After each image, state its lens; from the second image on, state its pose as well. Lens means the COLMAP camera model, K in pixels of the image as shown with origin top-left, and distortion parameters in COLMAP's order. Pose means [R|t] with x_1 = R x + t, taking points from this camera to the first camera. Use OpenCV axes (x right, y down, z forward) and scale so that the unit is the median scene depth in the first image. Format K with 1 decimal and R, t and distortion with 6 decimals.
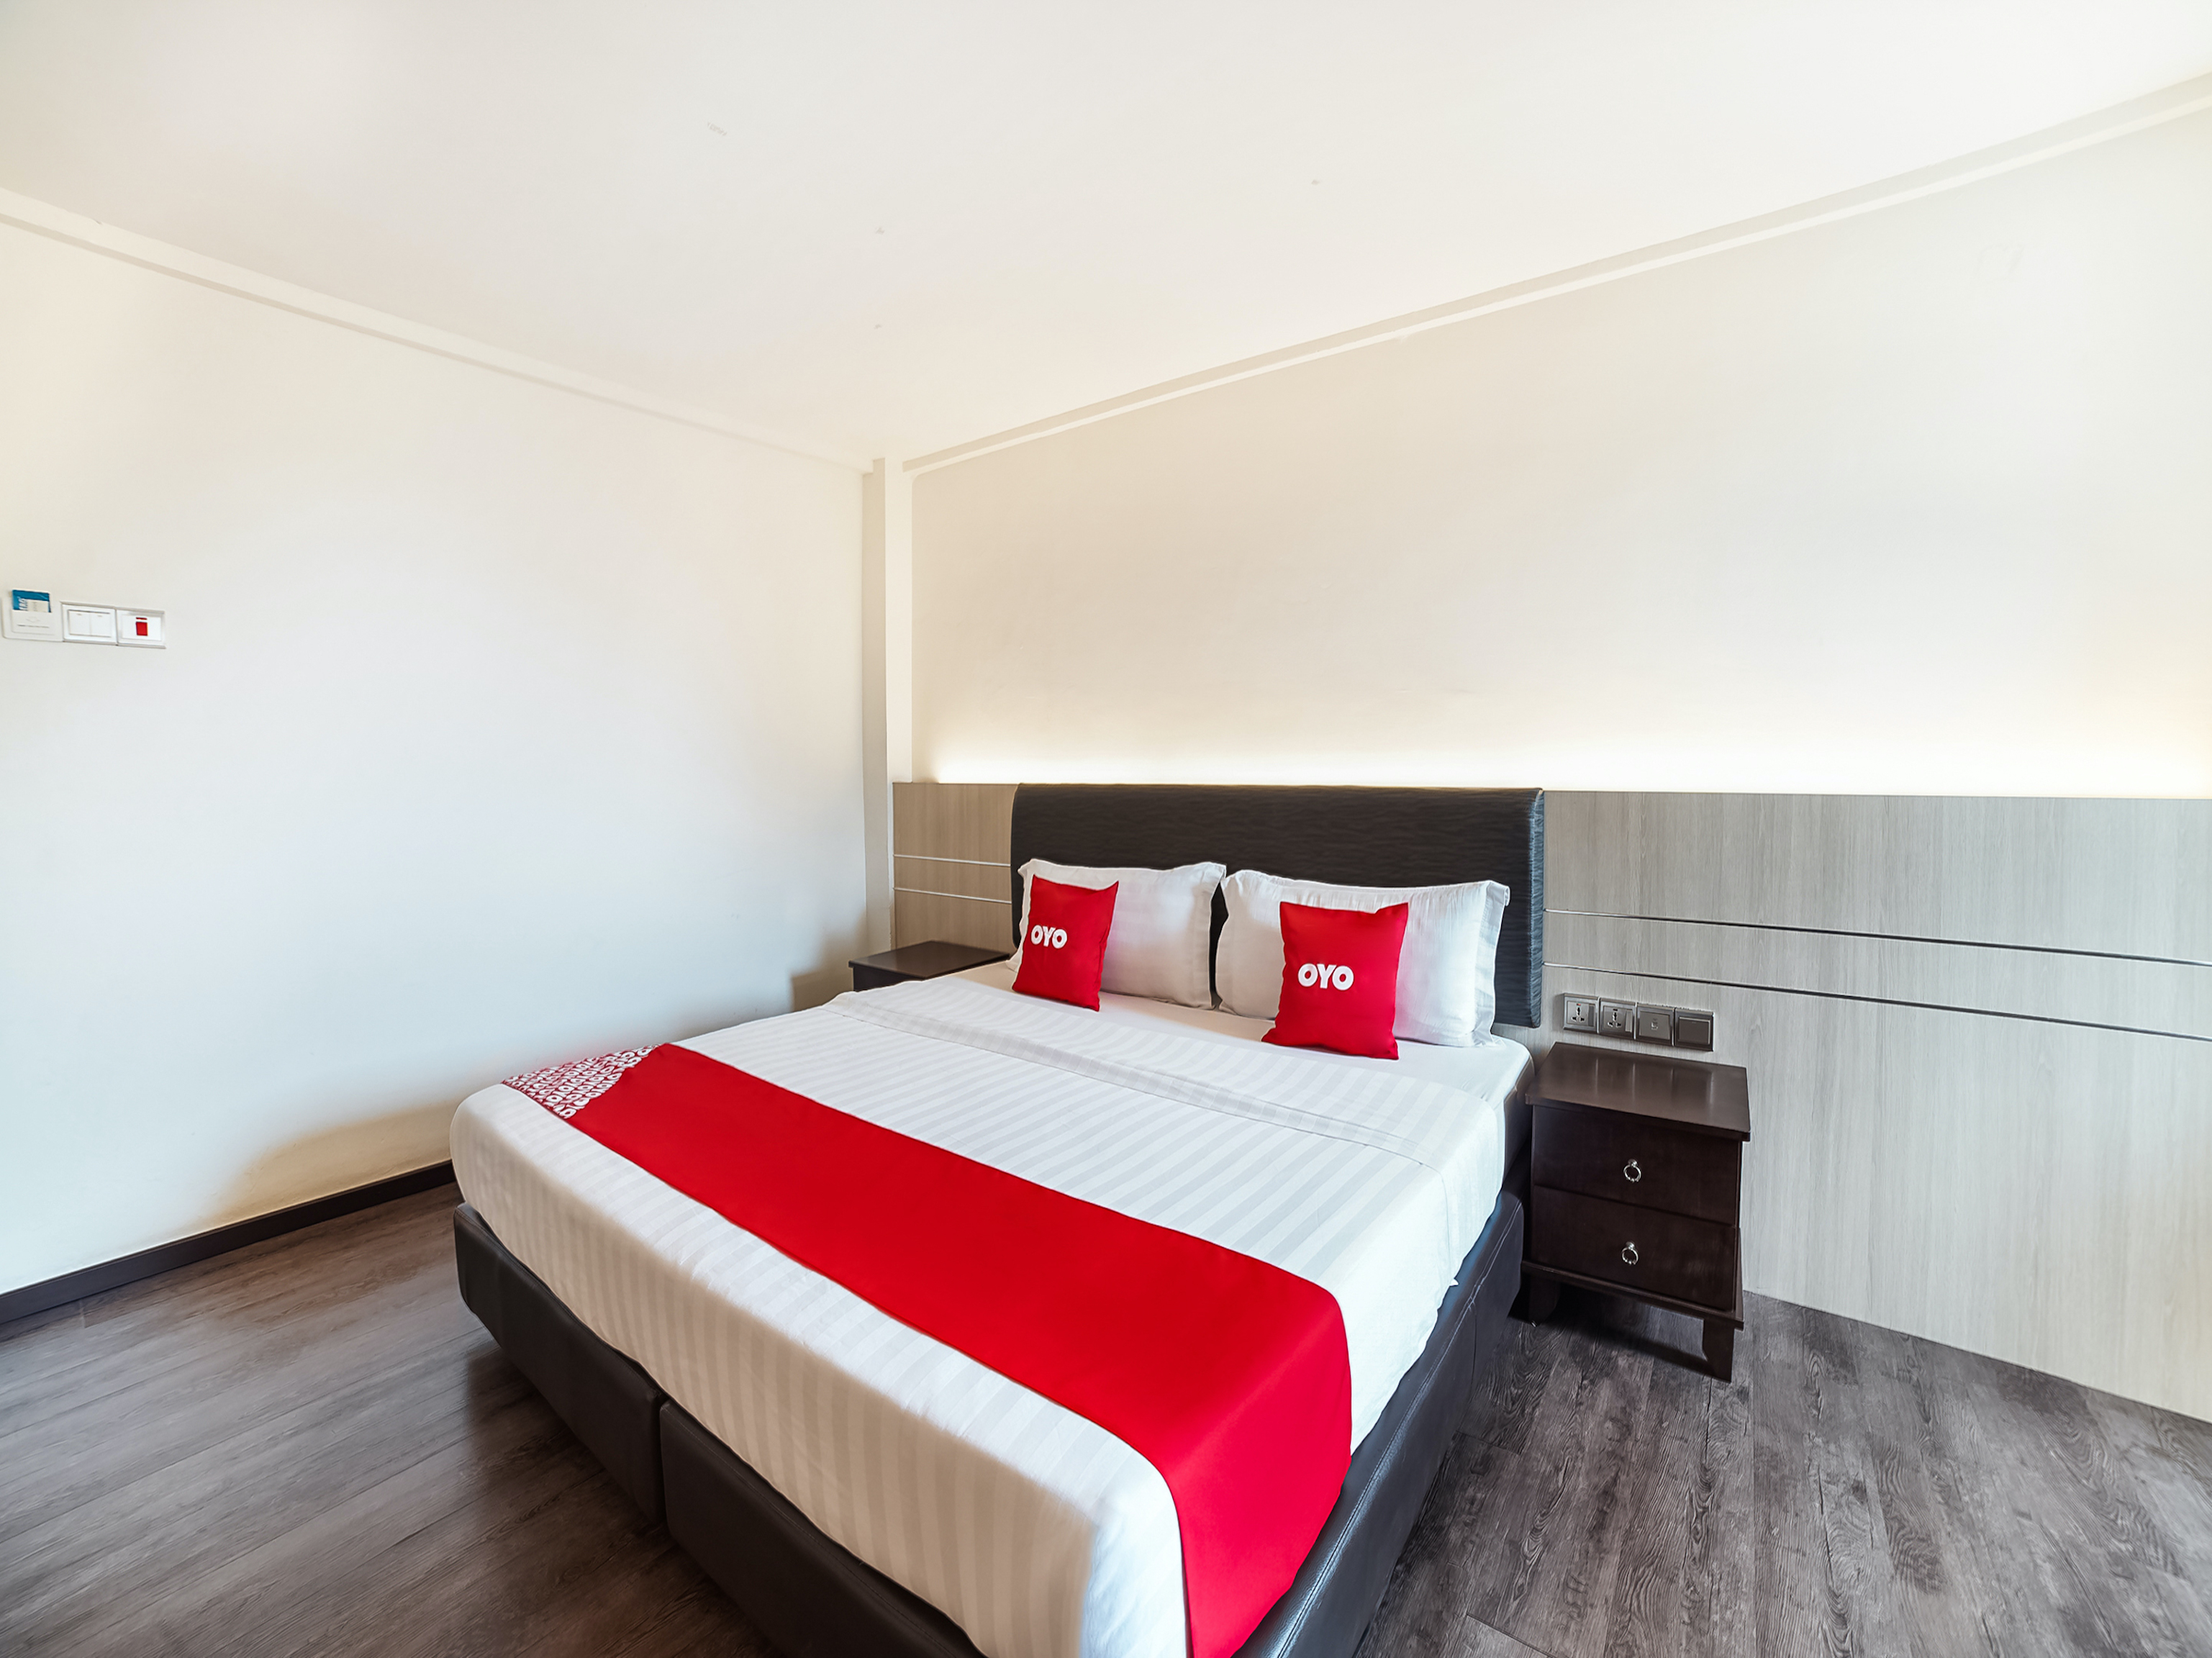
lens RADIAL K [[941.7, 0, 1112.7], [0, 941.7, 770.4], [0, 0, 1]] dist [-0.002921, -0.000325]
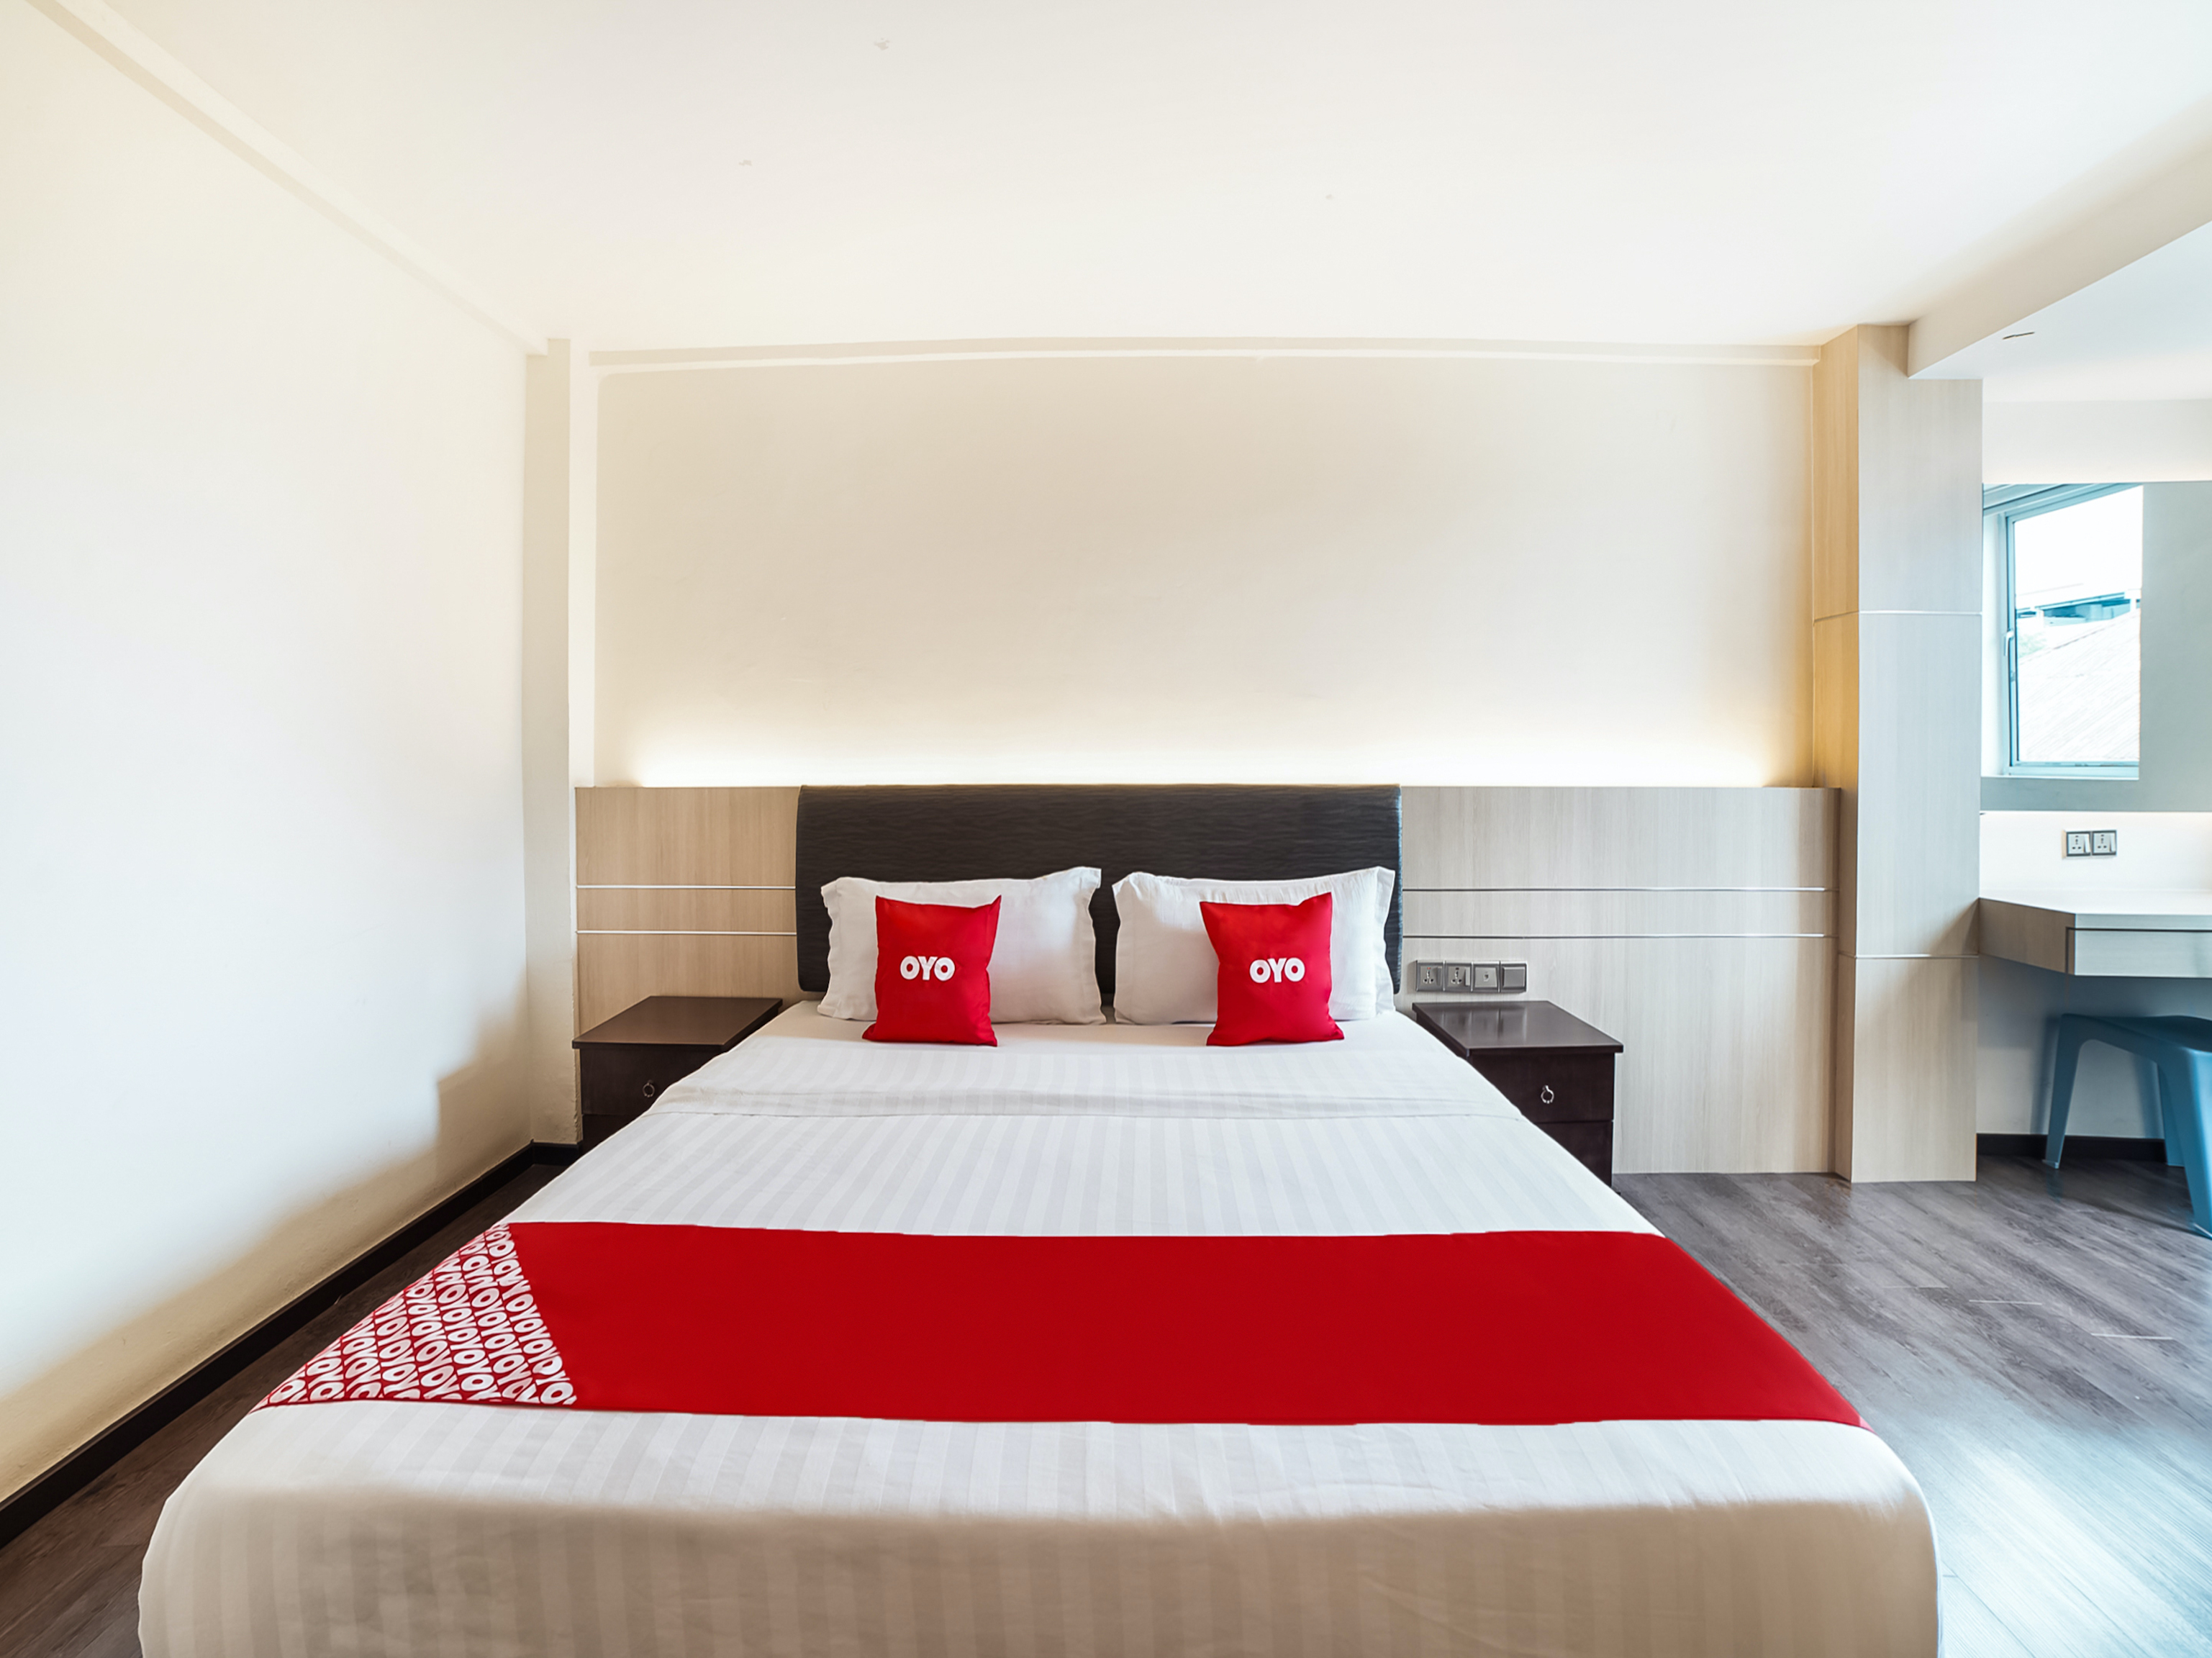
lens RADIAL K [[941.7, 0, 1112.7], [0, 941.7, 770.4], [0, 0, 1]] dist [-0.002921, -0.000325]
pose [[0.821146, -0.003175, 0.570709, -0.420340], [0.002523, 0.999995, 0.001933, -0.000474], [-0.570712, -0.000148, 0.821150, 0.223231]]
